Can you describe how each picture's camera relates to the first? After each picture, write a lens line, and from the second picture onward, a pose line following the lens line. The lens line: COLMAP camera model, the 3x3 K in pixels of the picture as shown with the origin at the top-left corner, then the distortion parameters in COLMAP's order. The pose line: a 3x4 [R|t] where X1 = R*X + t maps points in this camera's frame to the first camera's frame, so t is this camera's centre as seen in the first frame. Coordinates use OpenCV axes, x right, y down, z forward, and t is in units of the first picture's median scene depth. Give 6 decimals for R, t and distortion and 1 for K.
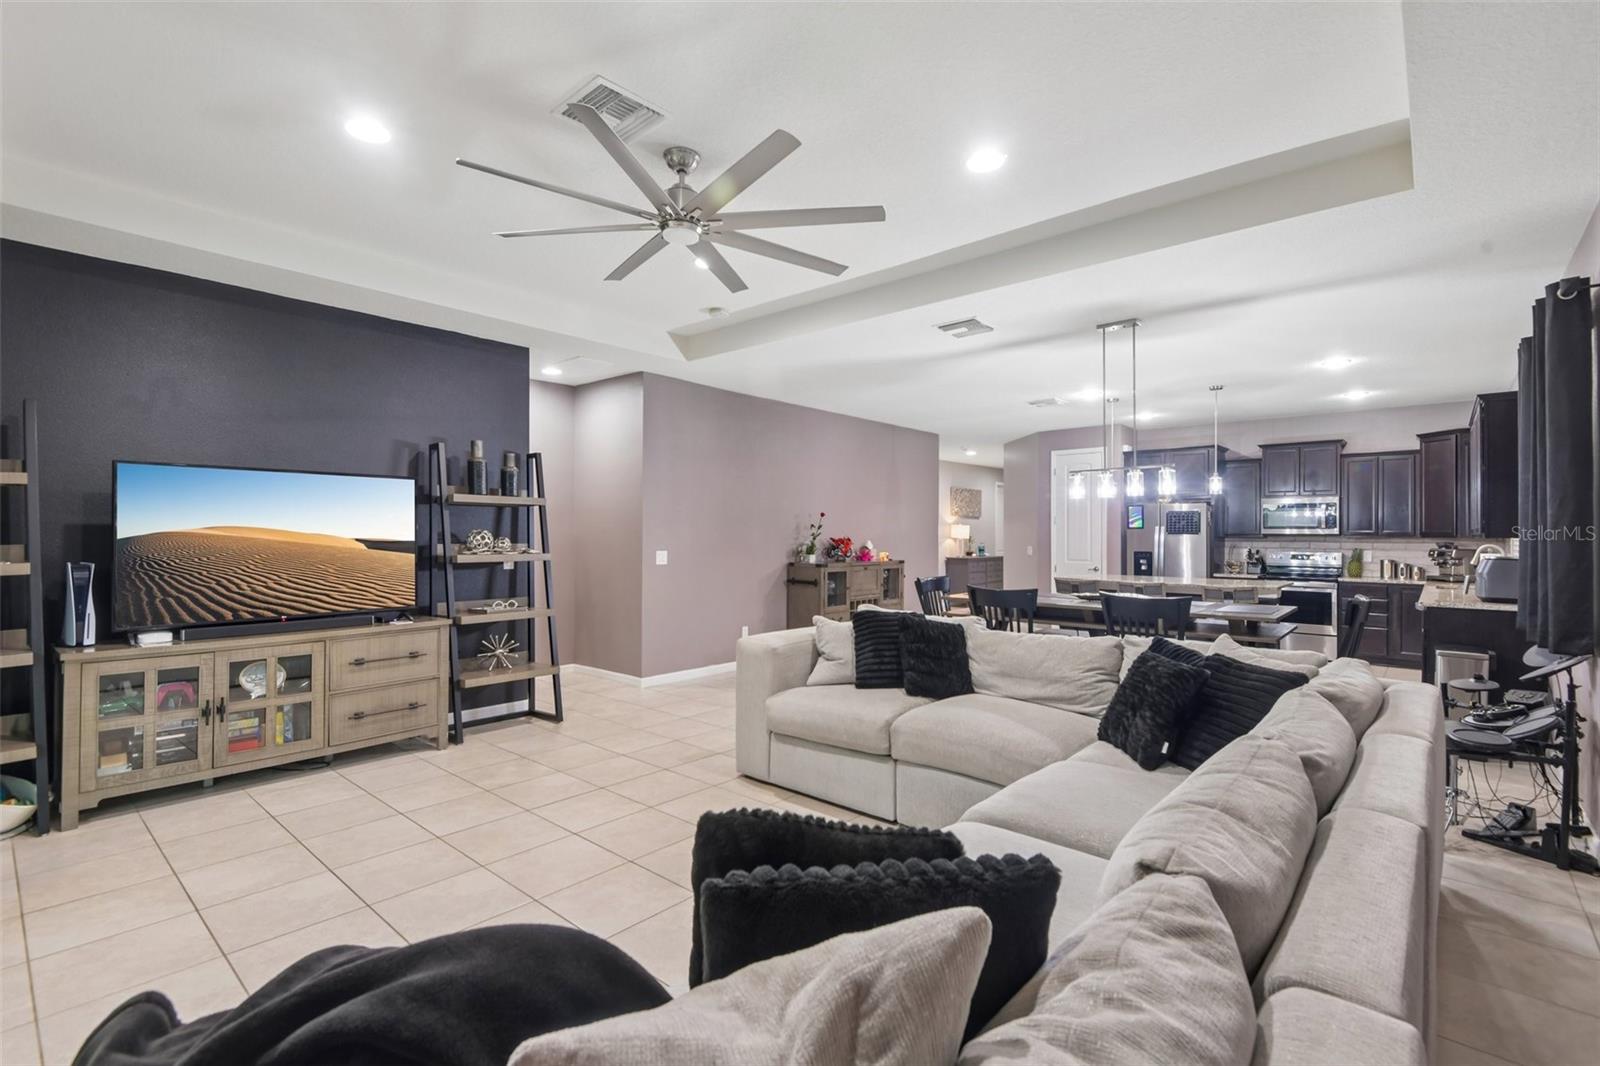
lens RADIAL K [[739.8, 0, 800.0], [0, 739.8, 533.0], [0, 0, 1]] dist [0.015424, -0.023961]
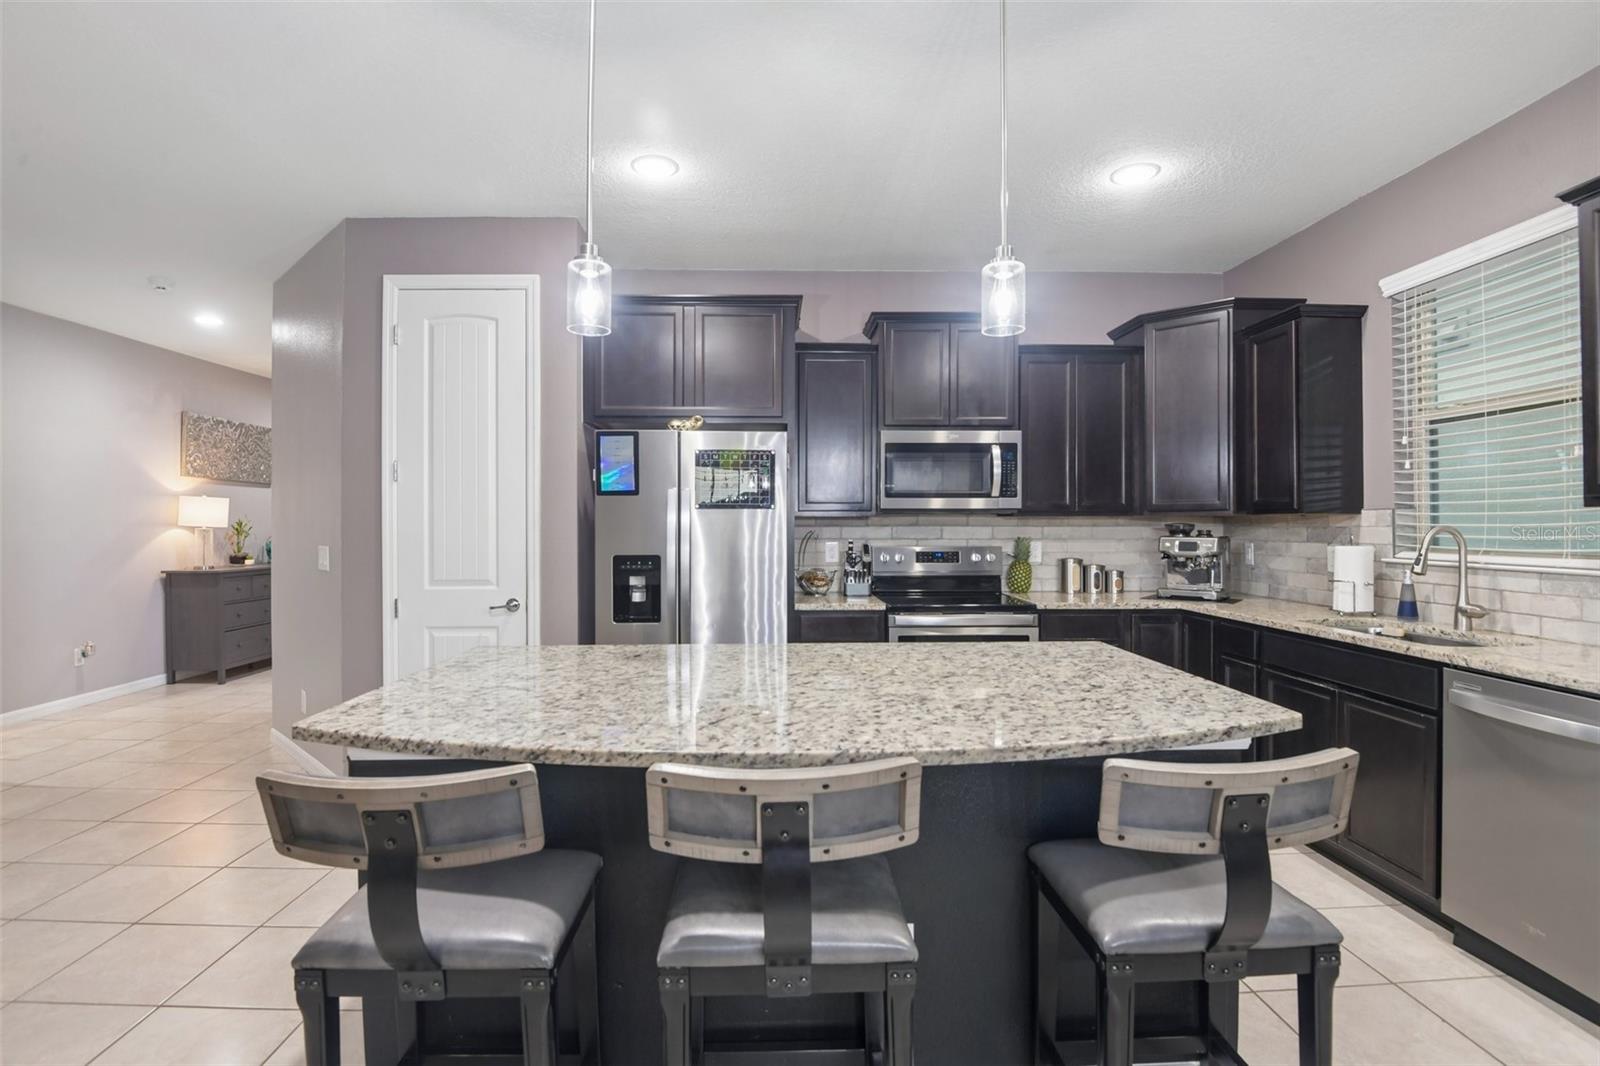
lens RADIAL K [[741.2, 0, 796.0], [0, 741.2, 525.6], [0, 0, 1]] dist [0.000874, -0.049185]
pose [[0.728280, -0.006564, 0.685248, 0.301363], [0.003817, 0.999977, 0.005522, 0.009451], [-0.685269, -0.001406, 0.728288, 0.765117]]
